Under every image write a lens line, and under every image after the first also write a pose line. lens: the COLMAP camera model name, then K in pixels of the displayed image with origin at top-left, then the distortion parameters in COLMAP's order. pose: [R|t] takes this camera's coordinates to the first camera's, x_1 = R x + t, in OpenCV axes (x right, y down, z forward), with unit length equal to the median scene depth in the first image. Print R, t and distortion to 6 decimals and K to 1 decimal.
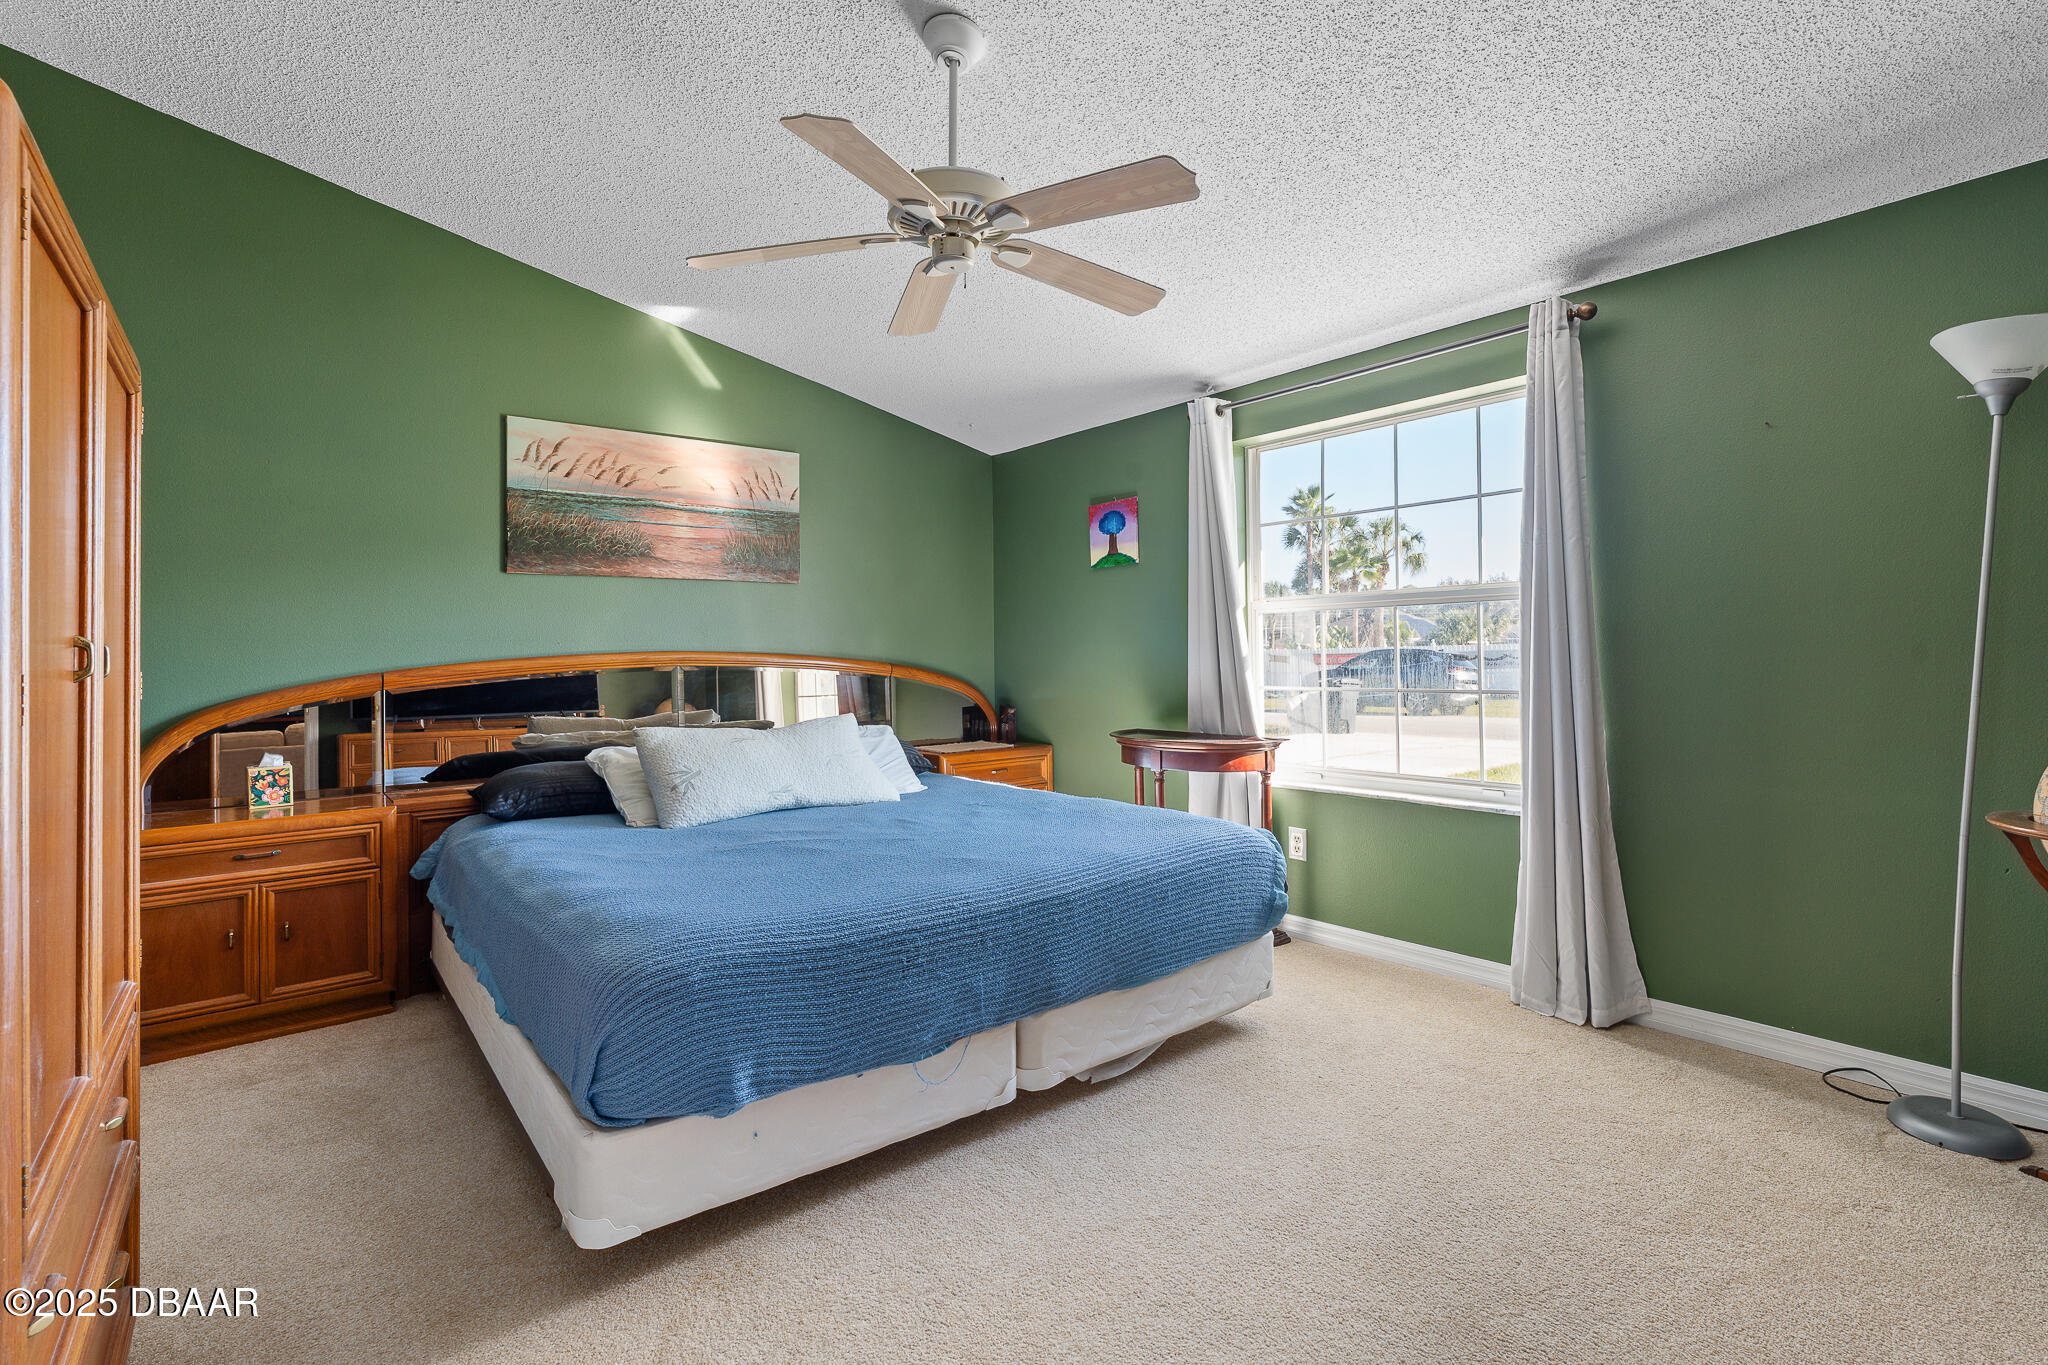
lens RADIAL K [[921.3, 0, 1031.8], [0, 921.3, 642.0], [0, 0, 1]] dist [-0.002604, 0.001793]
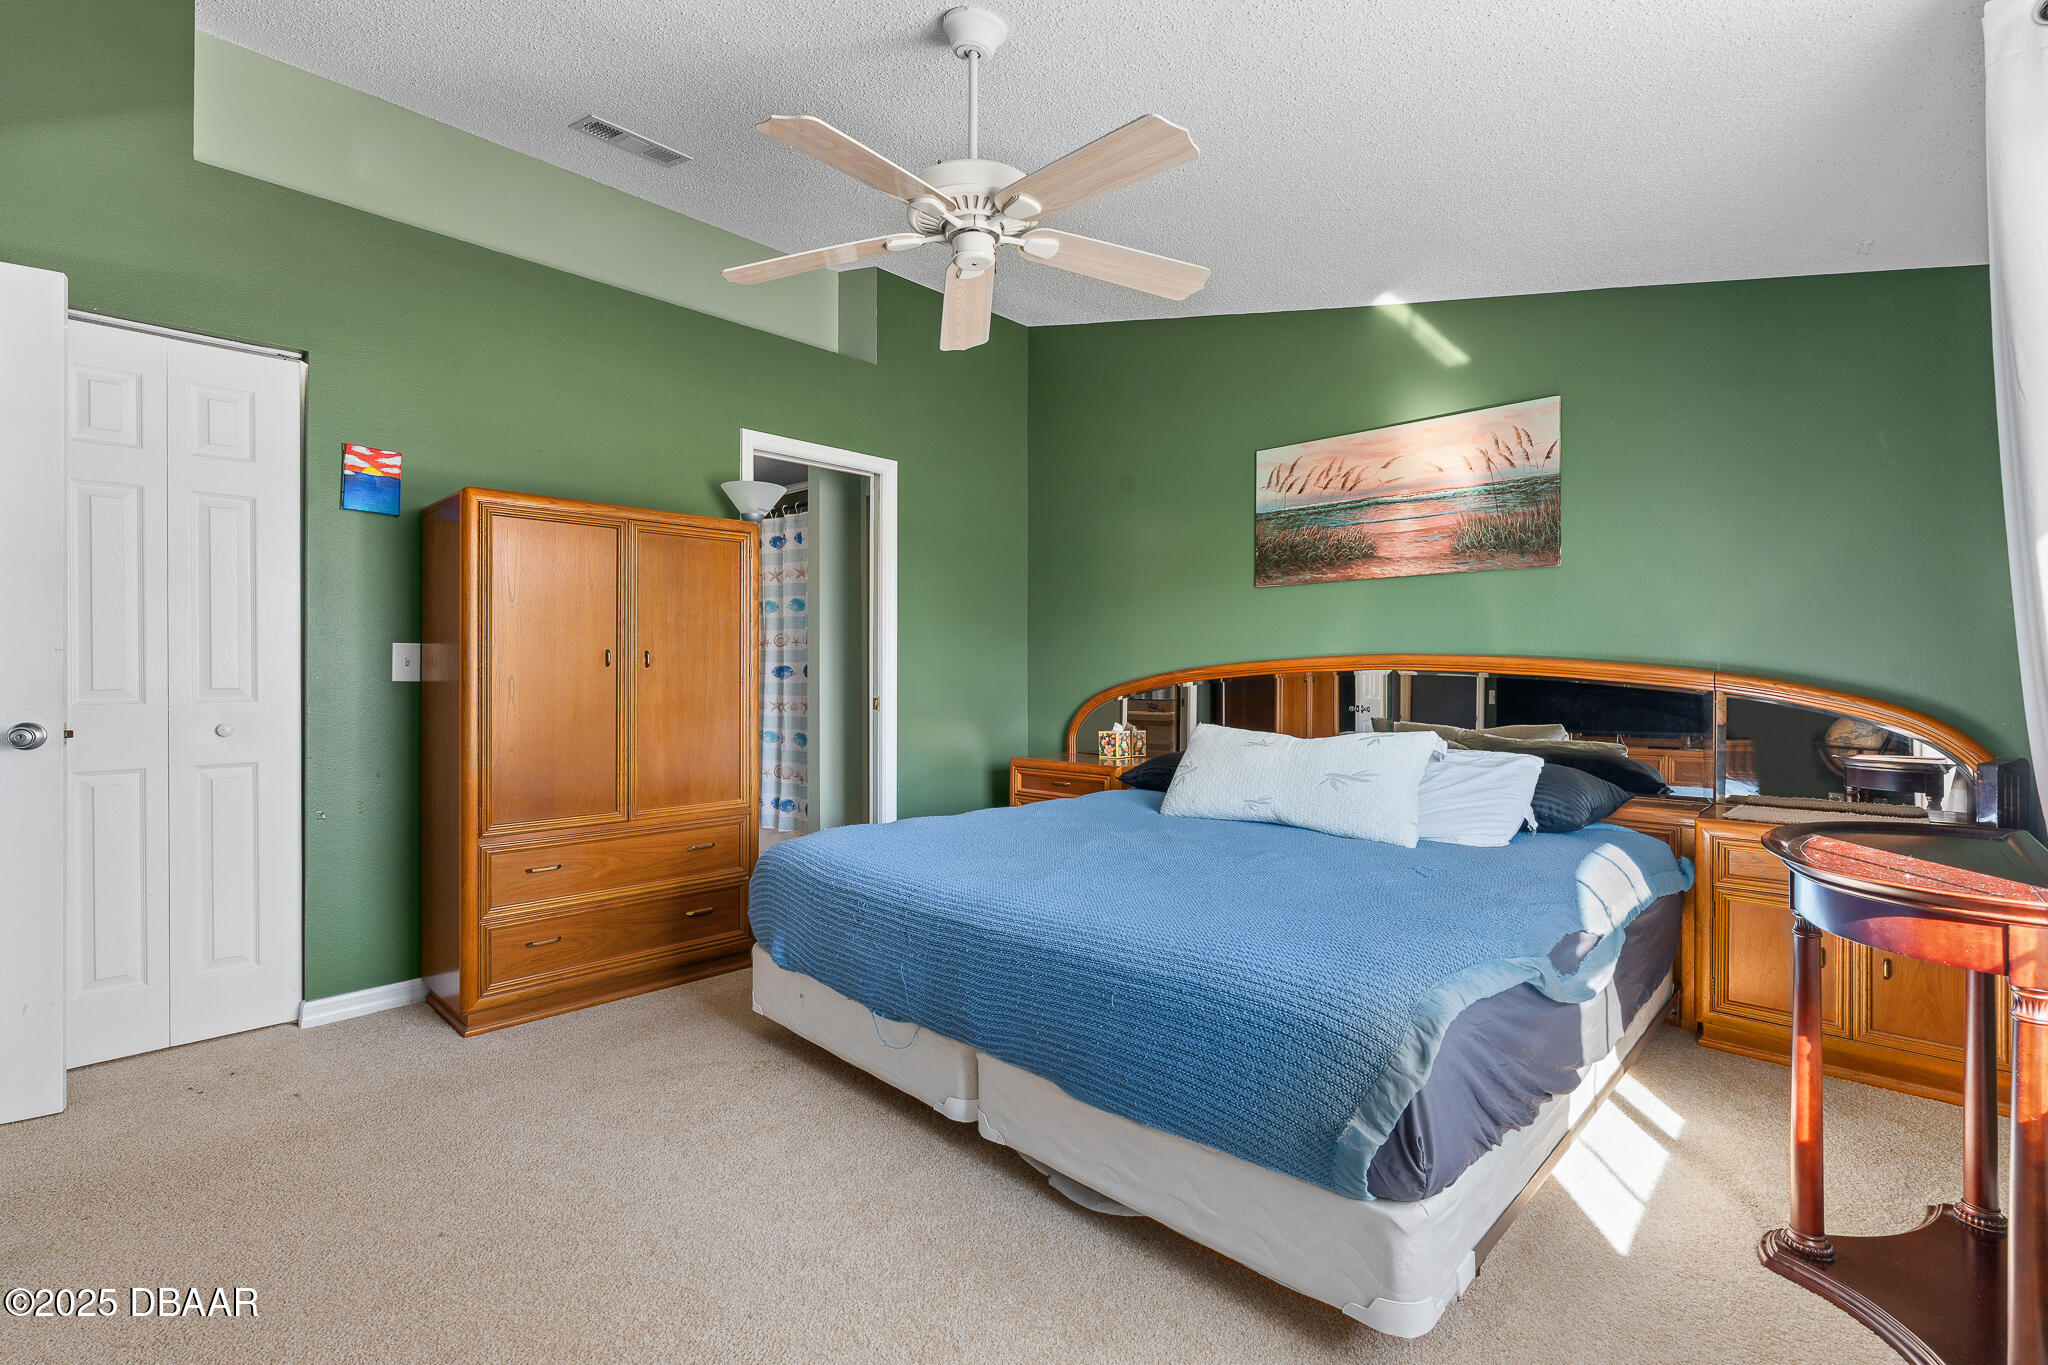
lens RADIAL K [[921.3, 0, 1032.5], [0, 921.3, 671.1], [0, 0, 1]] dist [-0.002604, 0.001793]
pose [[0.134755, 0.015068, -0.990764, 0.531446], [0.010806, 0.999803, 0.016675, 0.008078], [0.990820, -0.012953, 0.134566, 0.544419]]
